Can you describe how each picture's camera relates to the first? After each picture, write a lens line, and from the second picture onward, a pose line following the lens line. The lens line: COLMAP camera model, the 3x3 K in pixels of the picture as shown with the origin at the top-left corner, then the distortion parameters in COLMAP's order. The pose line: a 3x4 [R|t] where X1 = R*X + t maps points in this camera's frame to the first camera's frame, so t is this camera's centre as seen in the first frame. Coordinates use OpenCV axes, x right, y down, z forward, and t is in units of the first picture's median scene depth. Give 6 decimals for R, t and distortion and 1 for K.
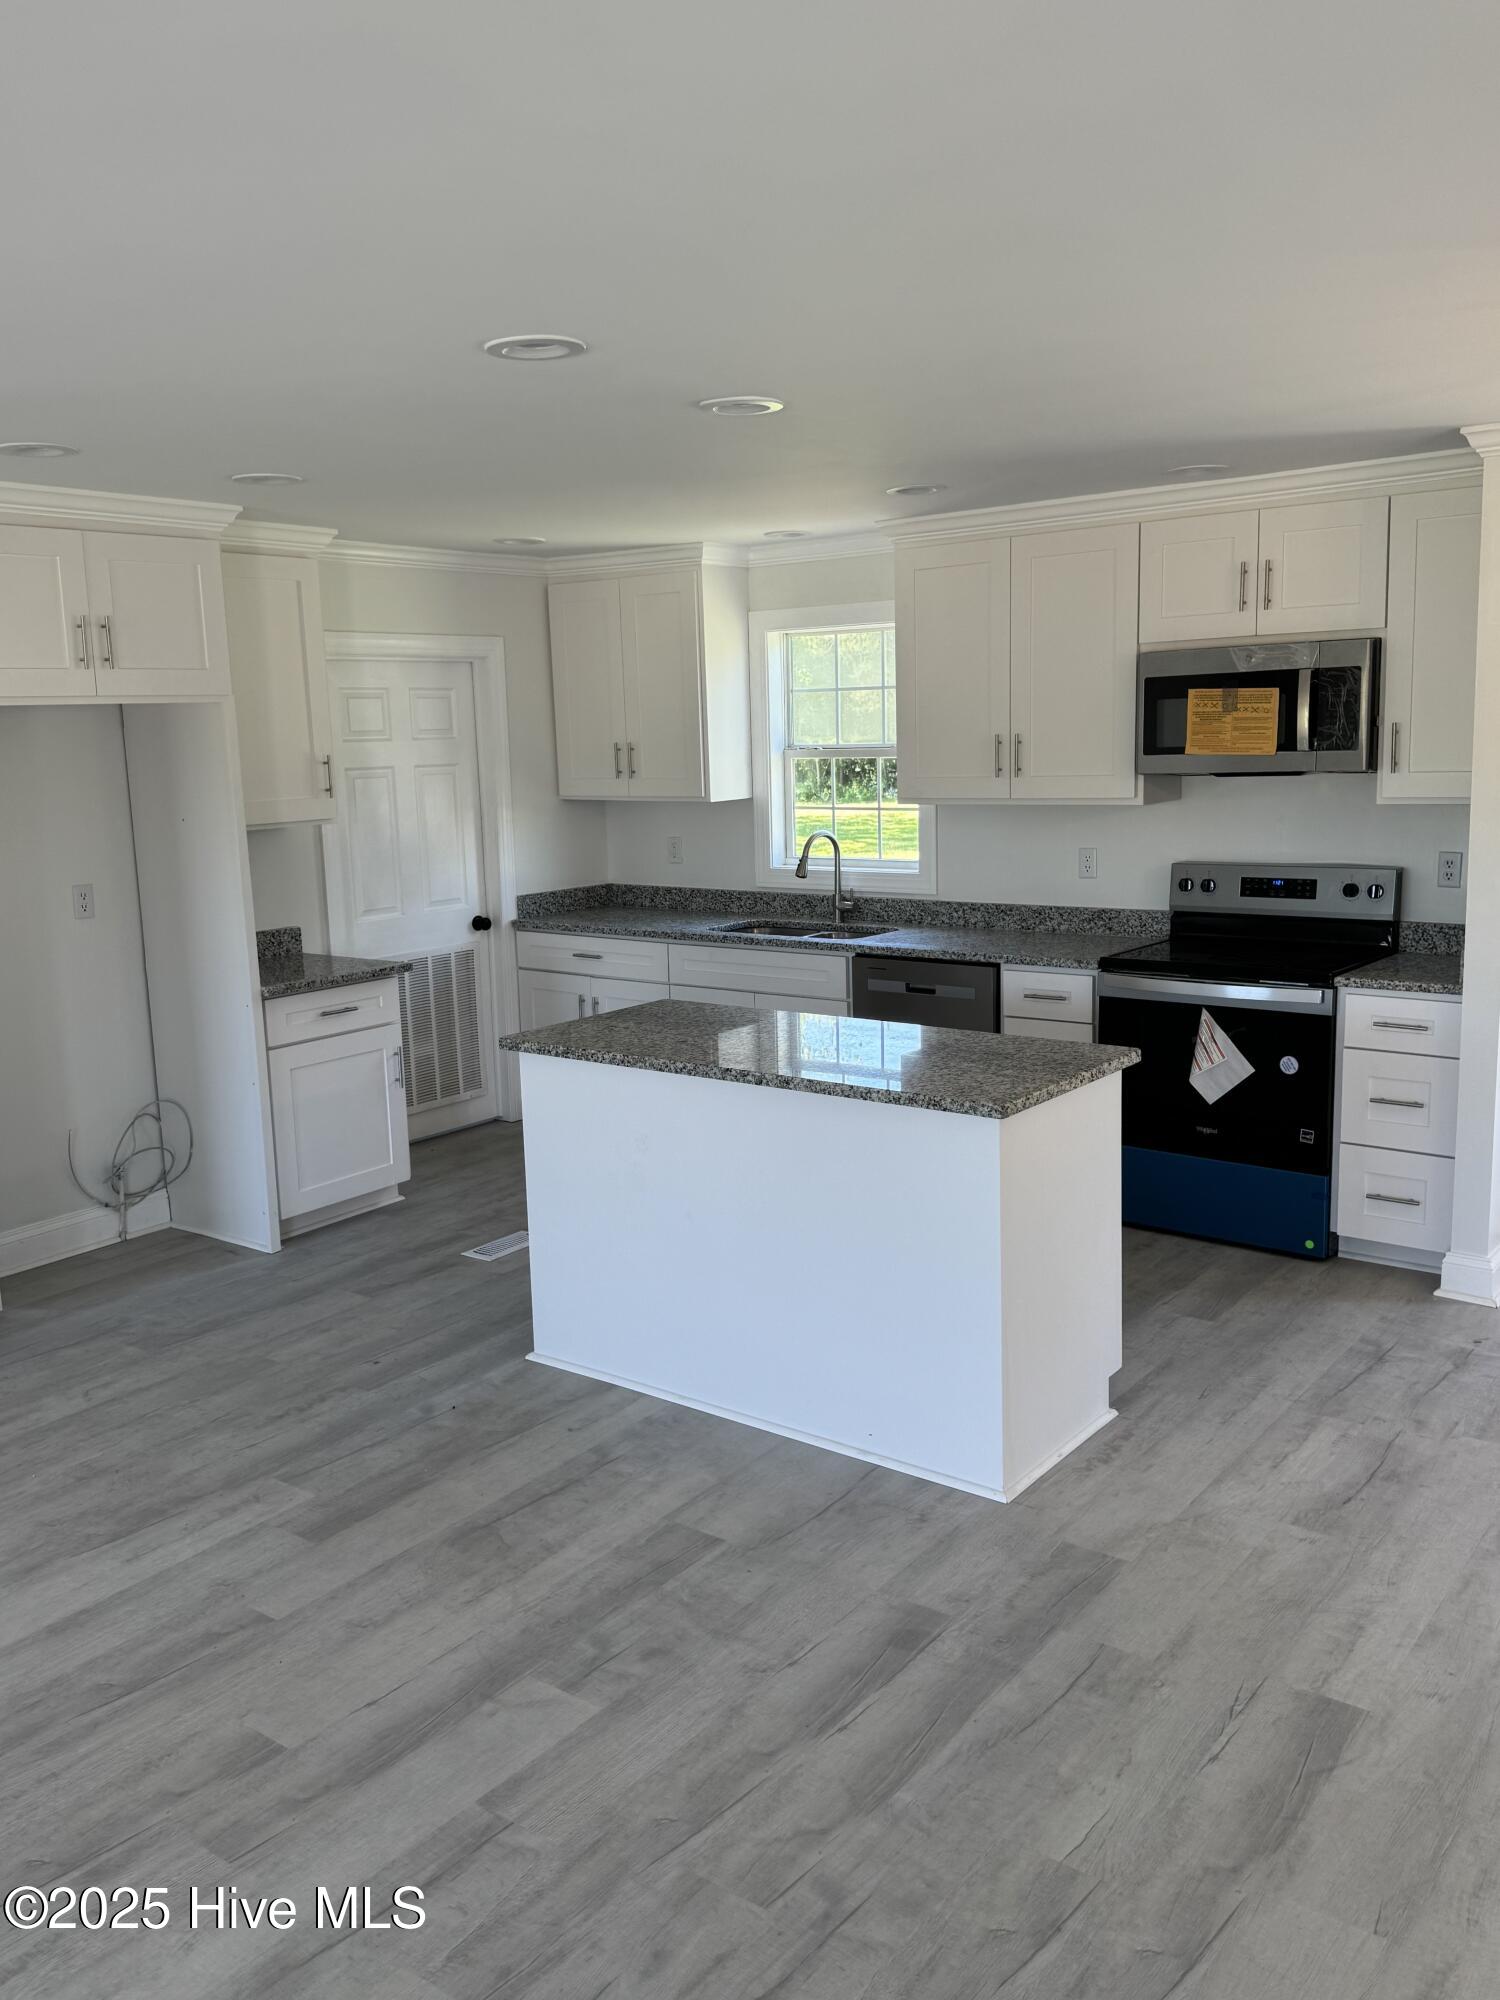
lens RADIAL K [[1604.7, 0, 738.4], [0, 1604.7, 997.1], [0, 0, 1]] dist [0.165633, -0.353195]
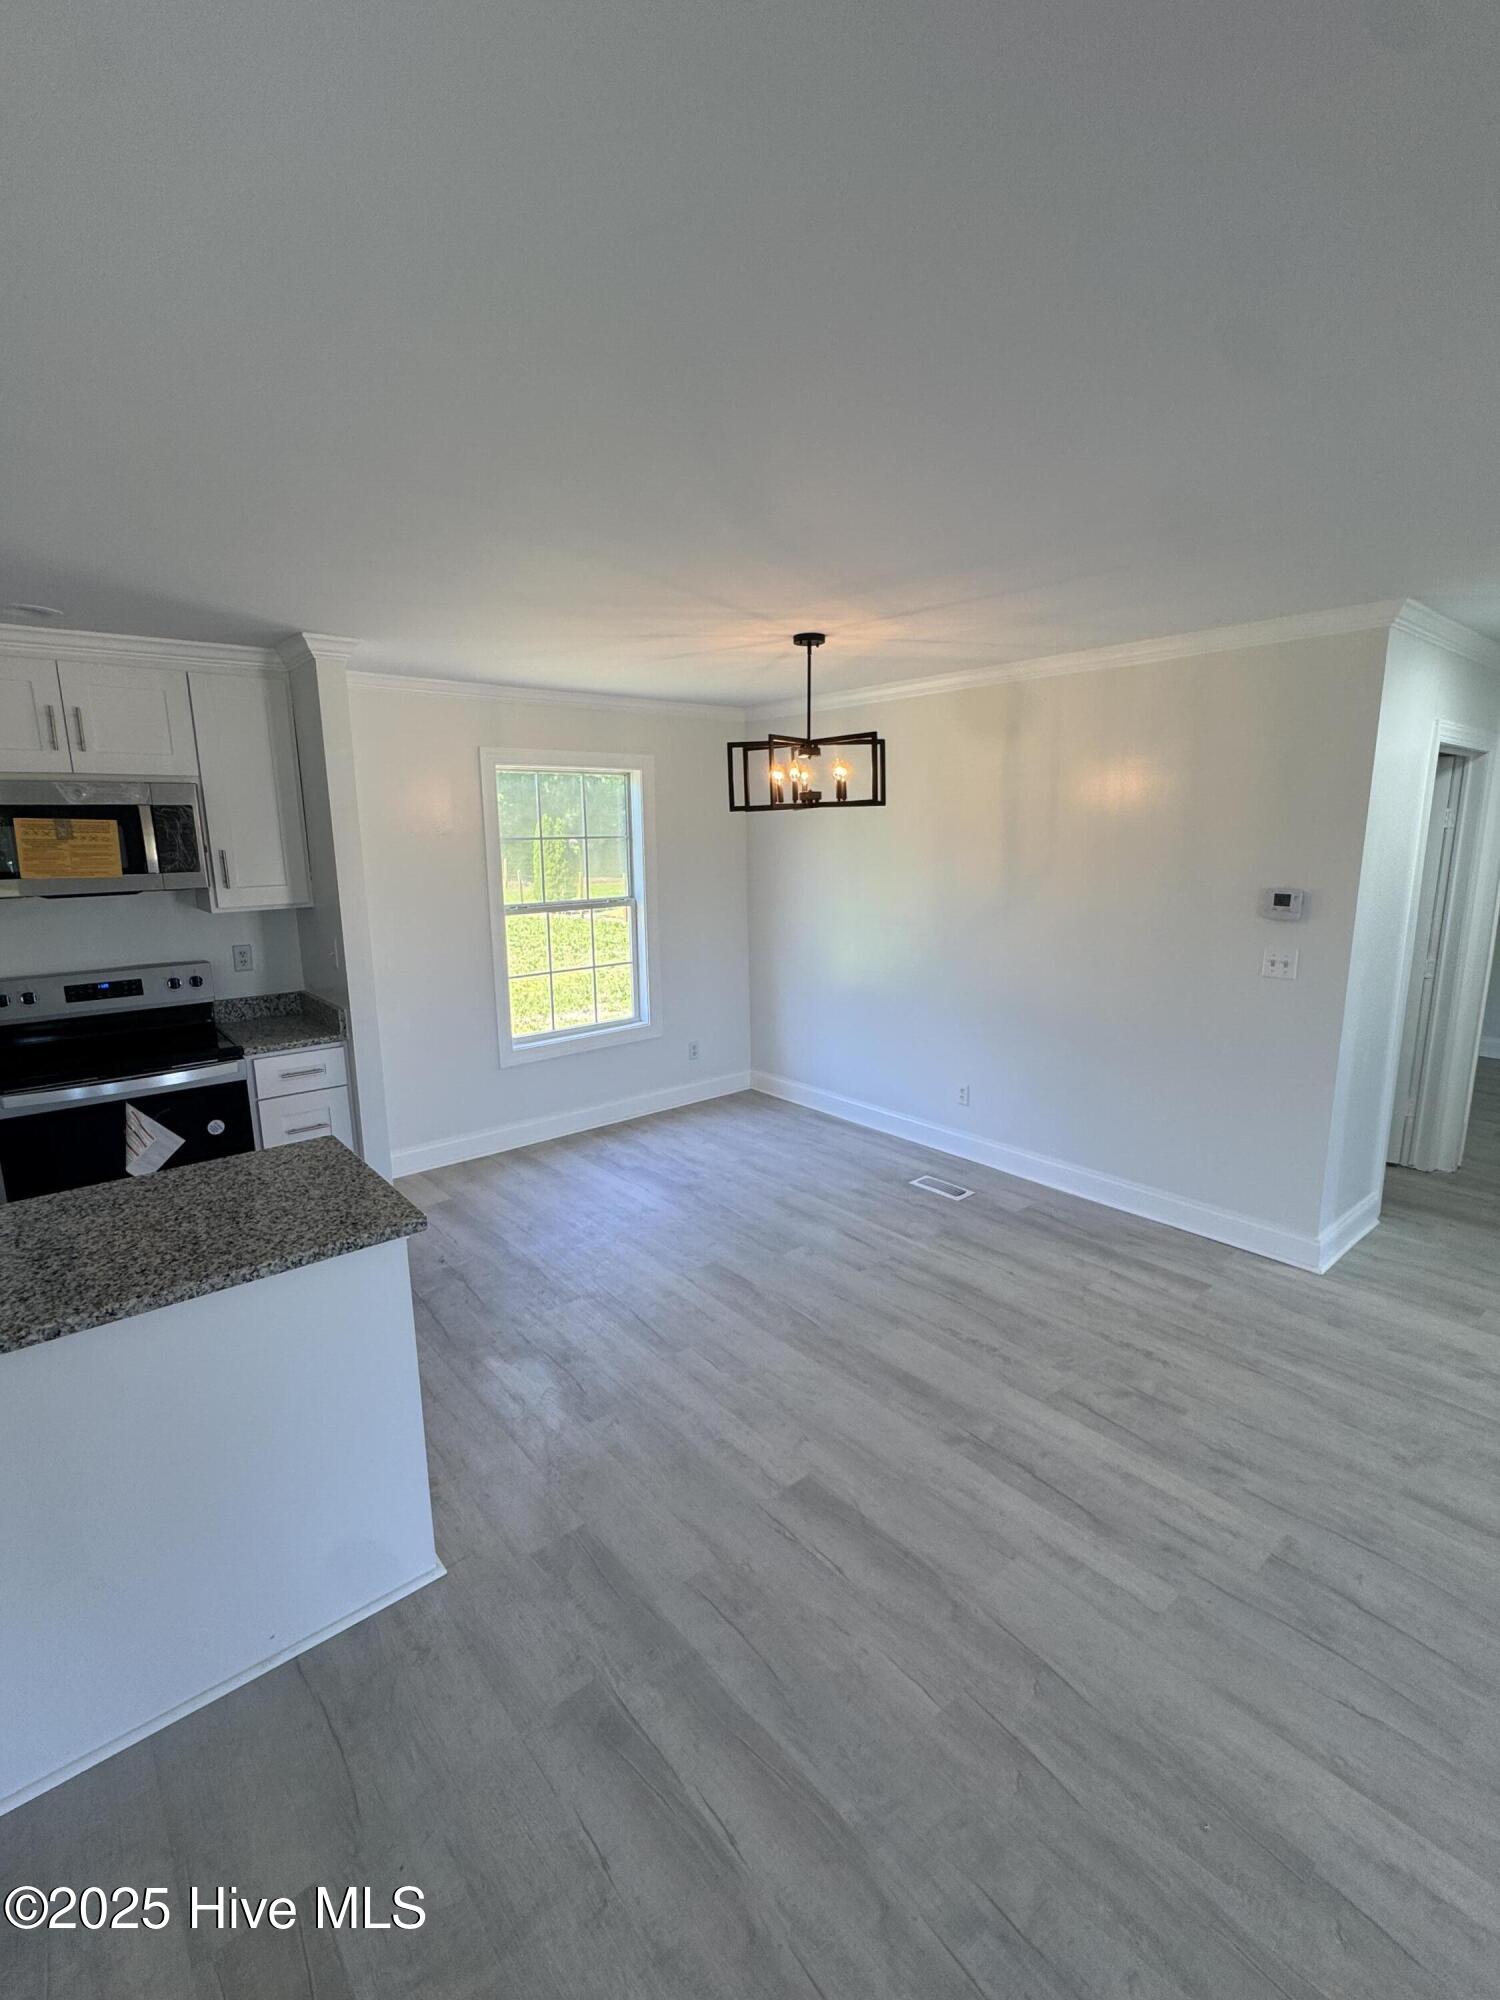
lens RADIAL K [[897.2, 0, 750.0], [0, 897.2, 1000.0], [0, 0, 1]] dist [-0.003844, 0.000101]
pose [[0.213320, -0.158881, 0.963977, -0.207957], [0.167541, 0.978021, 0.124120, -0.067212], [-0.962509, 0.135028, 0.235251, 0.430202]]
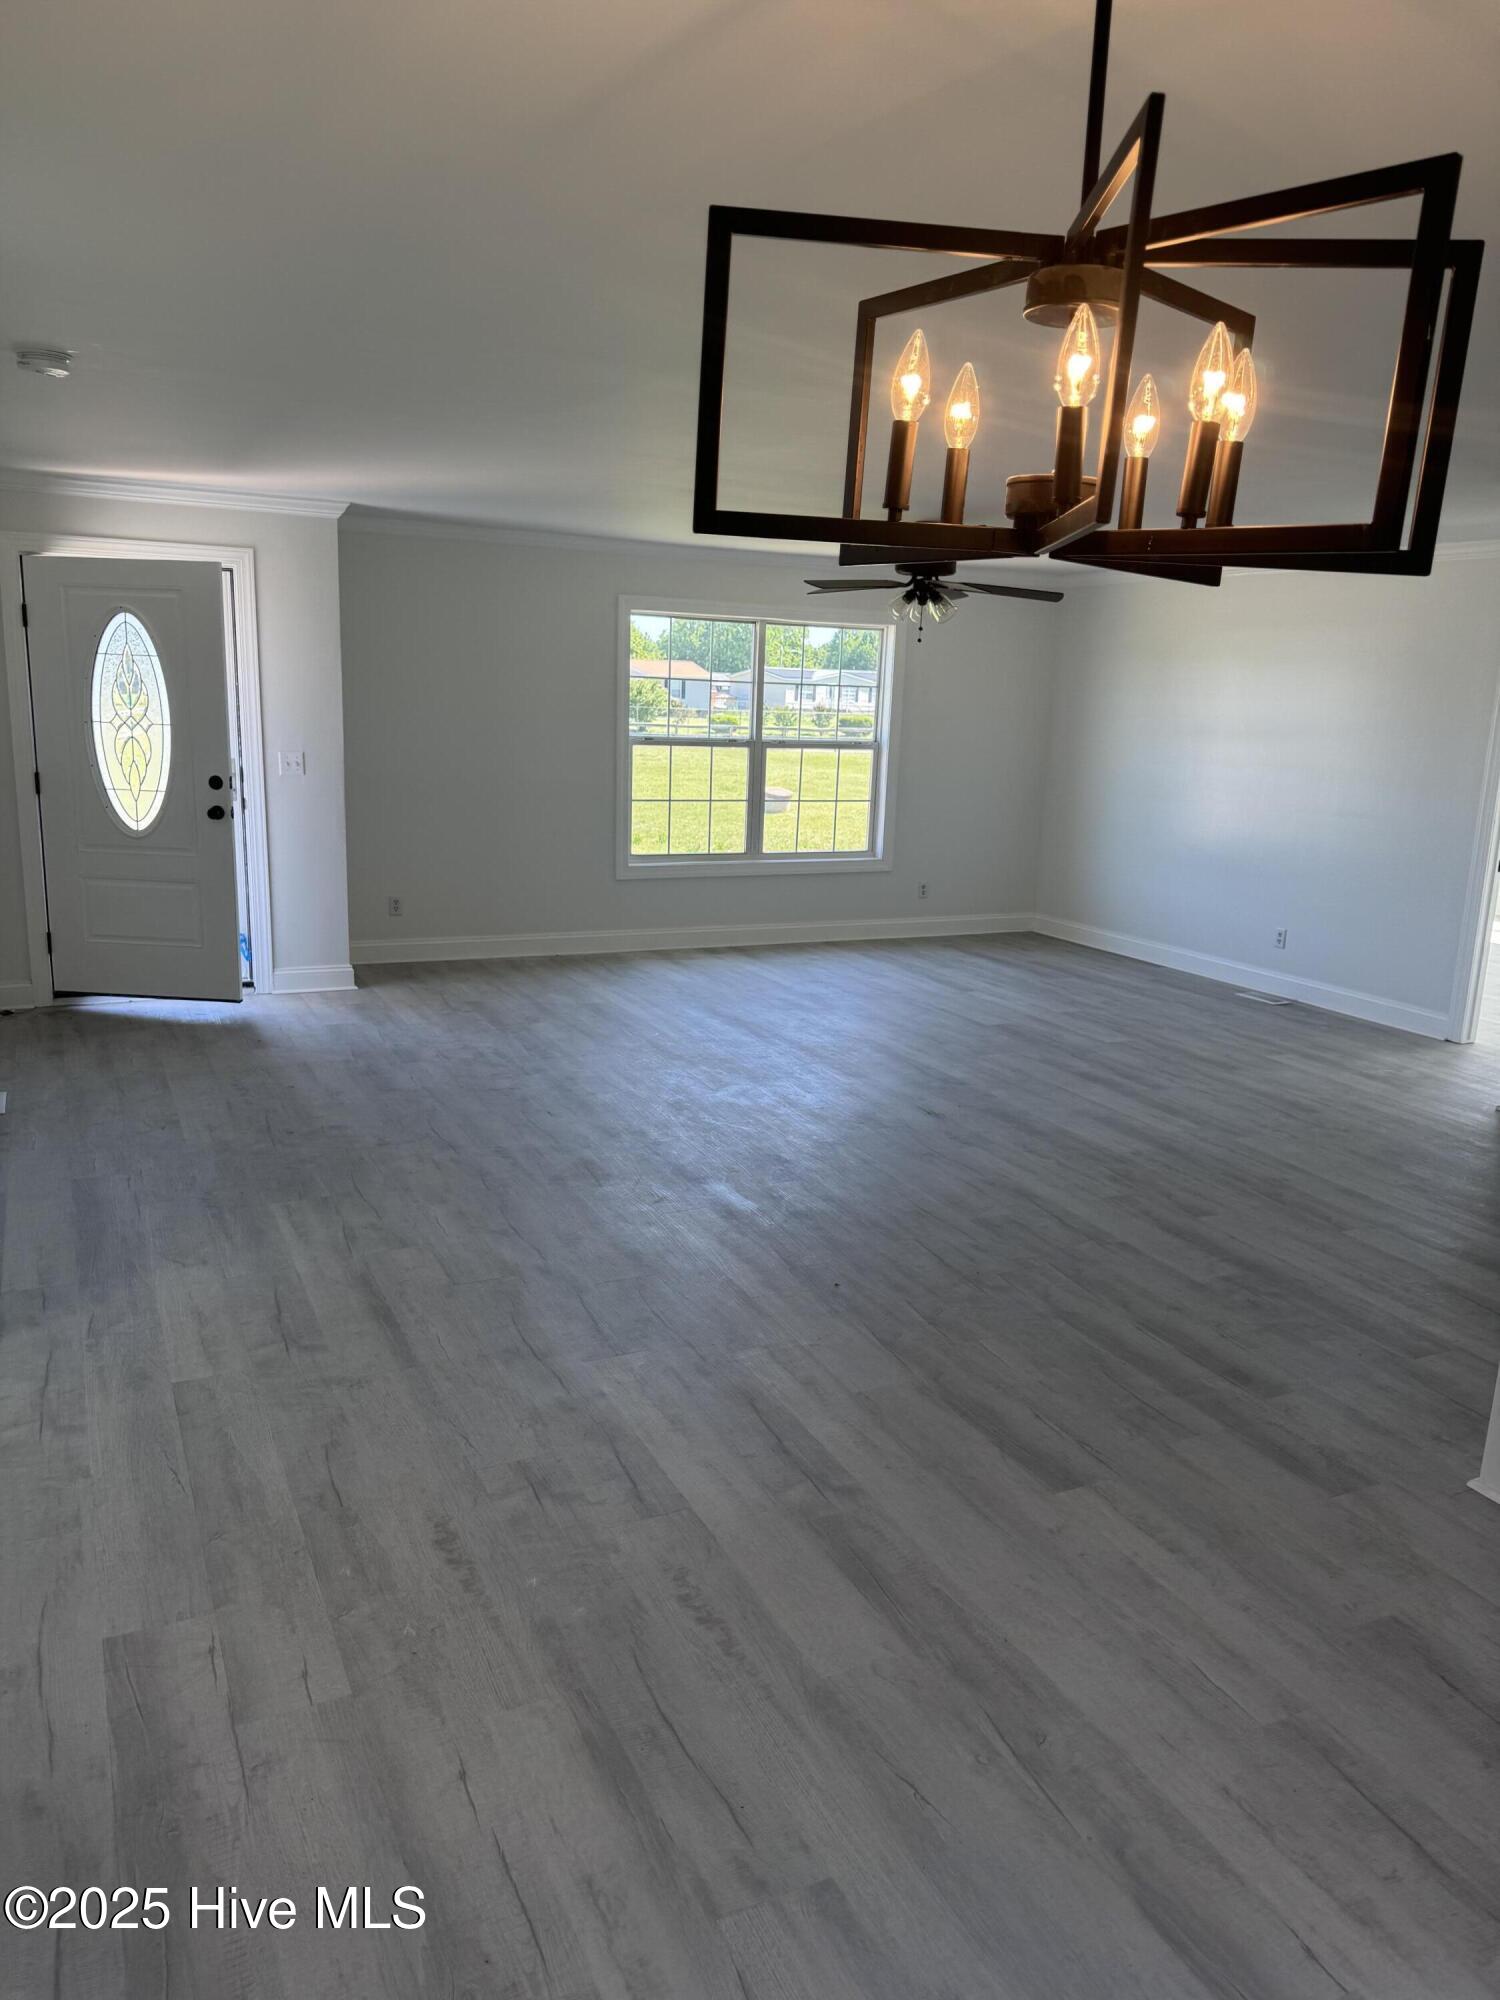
lens RADIAL K [[1415.7, 0, 758.7], [0, 1415.7, 991.4], [0, 0, 1]] dist [0.074871, -0.103160]
pose [[-0.440017, 0.206902, -0.873829, 0.733804], [-0.173645, 0.935124, 0.308854, -0.115302], [0.881040, 0.287637, -0.375543, 0.598164]]
